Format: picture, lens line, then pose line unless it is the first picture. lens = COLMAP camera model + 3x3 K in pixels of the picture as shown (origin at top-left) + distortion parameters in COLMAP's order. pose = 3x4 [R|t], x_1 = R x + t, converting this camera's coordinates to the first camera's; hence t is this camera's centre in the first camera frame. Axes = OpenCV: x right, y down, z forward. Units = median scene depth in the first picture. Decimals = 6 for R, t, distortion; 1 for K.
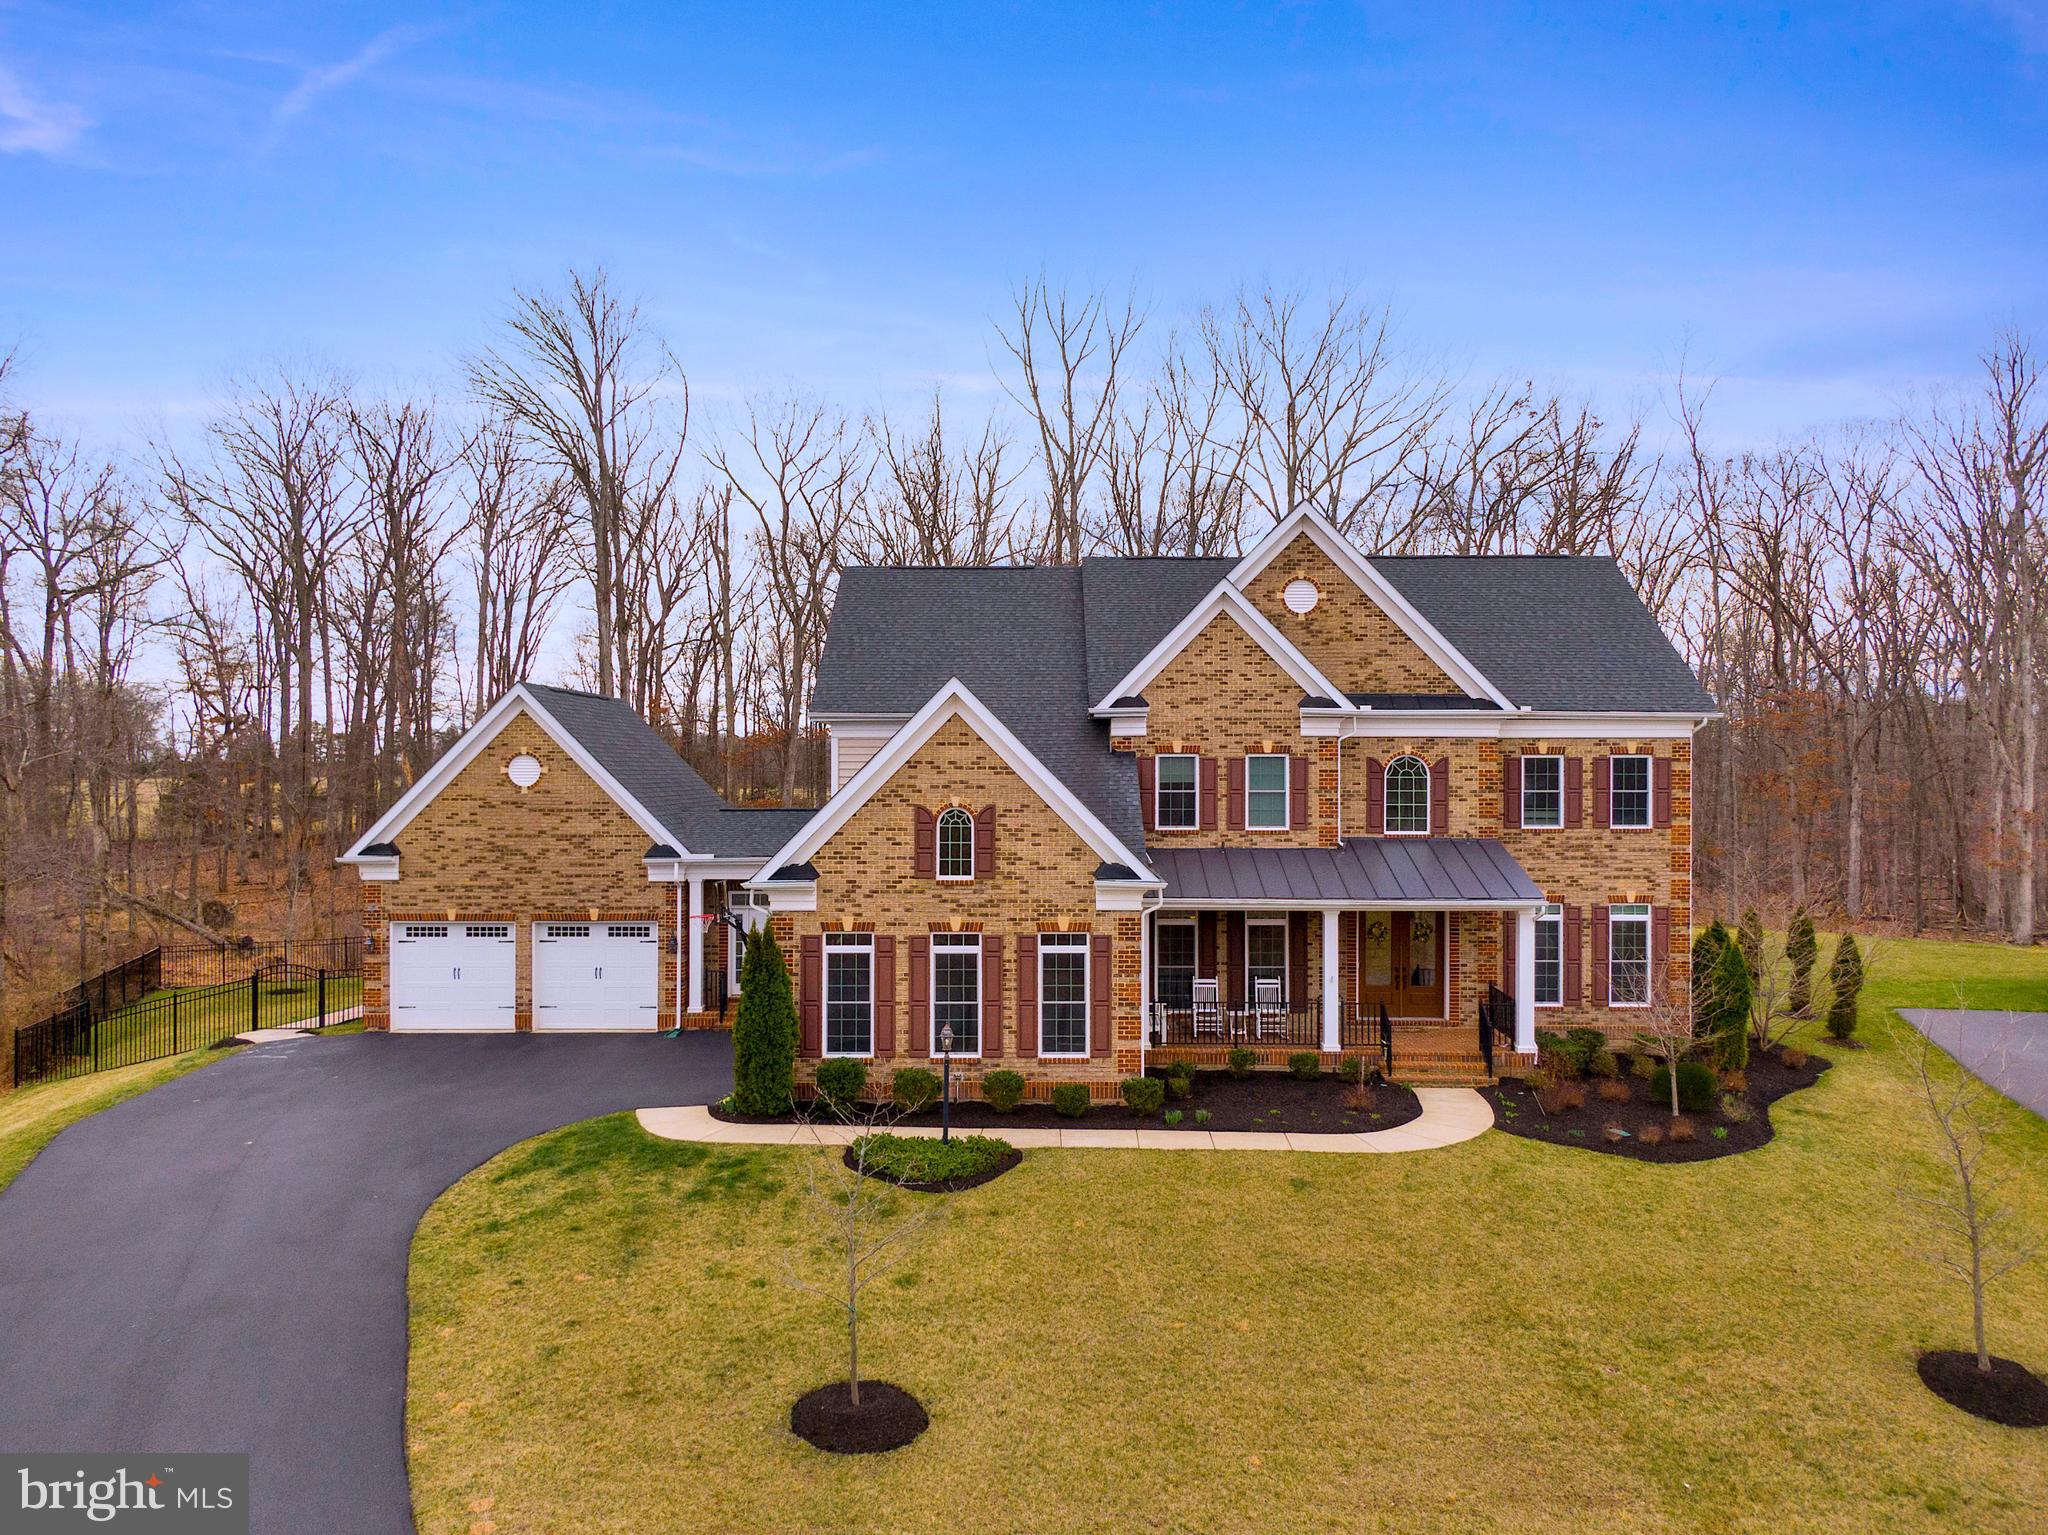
lens RADIAL K [[1551.9, 0, 1031.9], [0, 1551.9, 768.1], [0, 0, 1]] dist [0.013537, -0.000915]
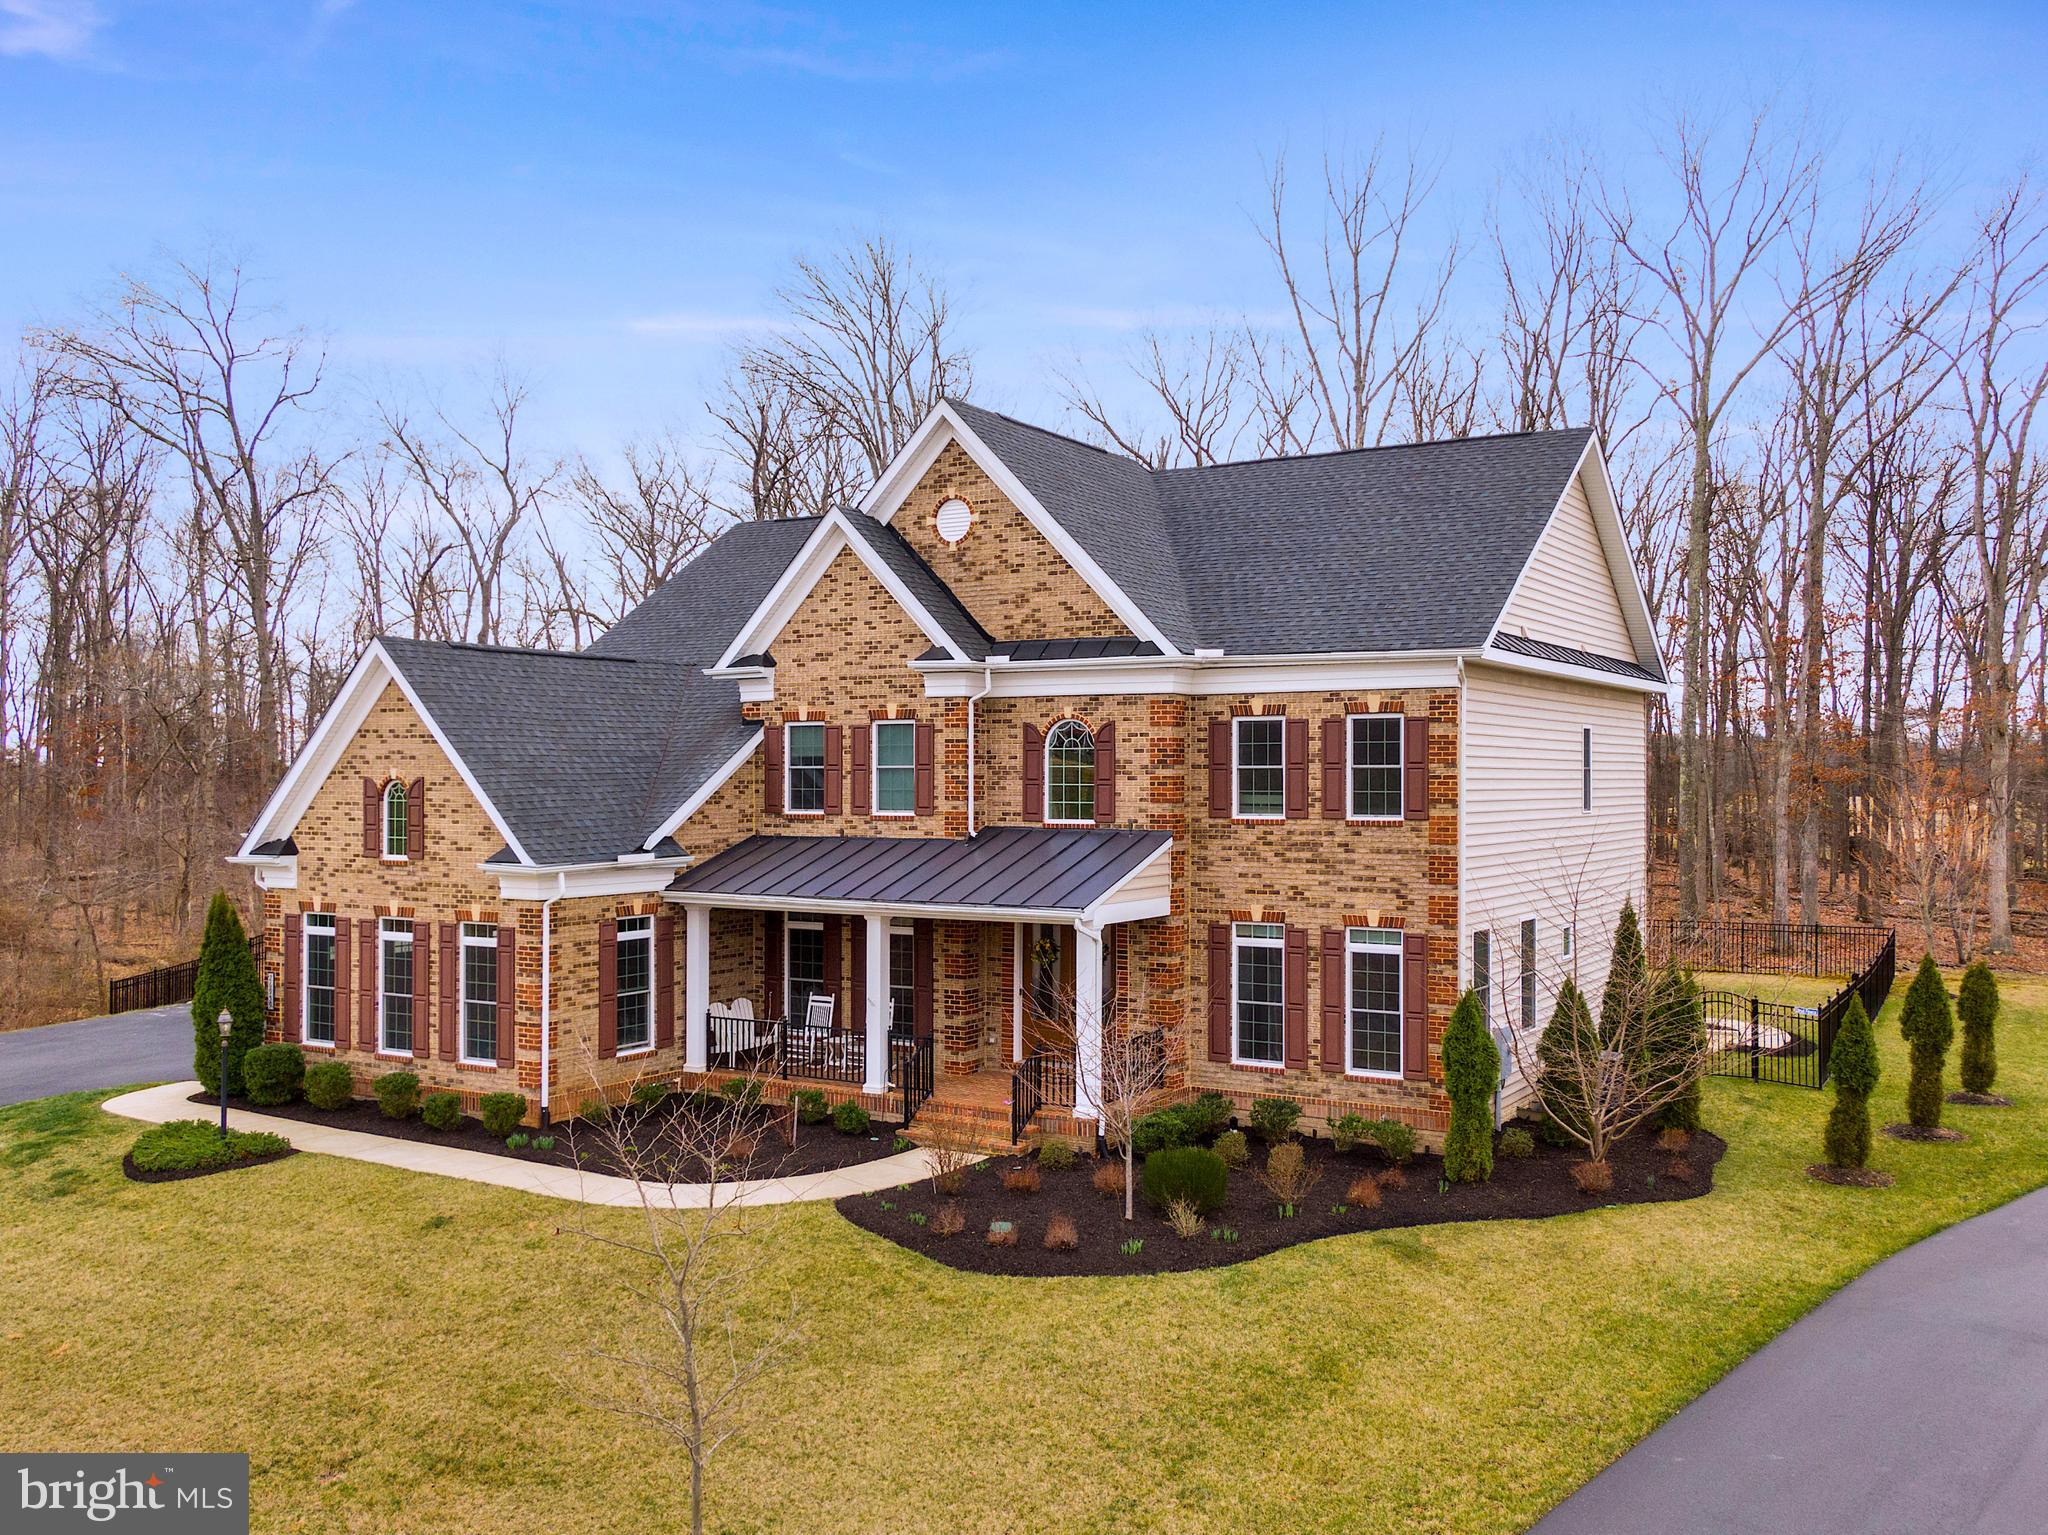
lens RADIAL K [[1794.7, 0, 1022.5], [0, 1794.7, 764.7], [0, 0, 1]] dist [0.010104, -0.004054]
pose [[0.860635, -0.003053, -0.509212, 0.680830], [0.001096, 0.999991, -0.004143, 0.017731], [0.509220, 0.003007, 0.860631, 0.236775]]
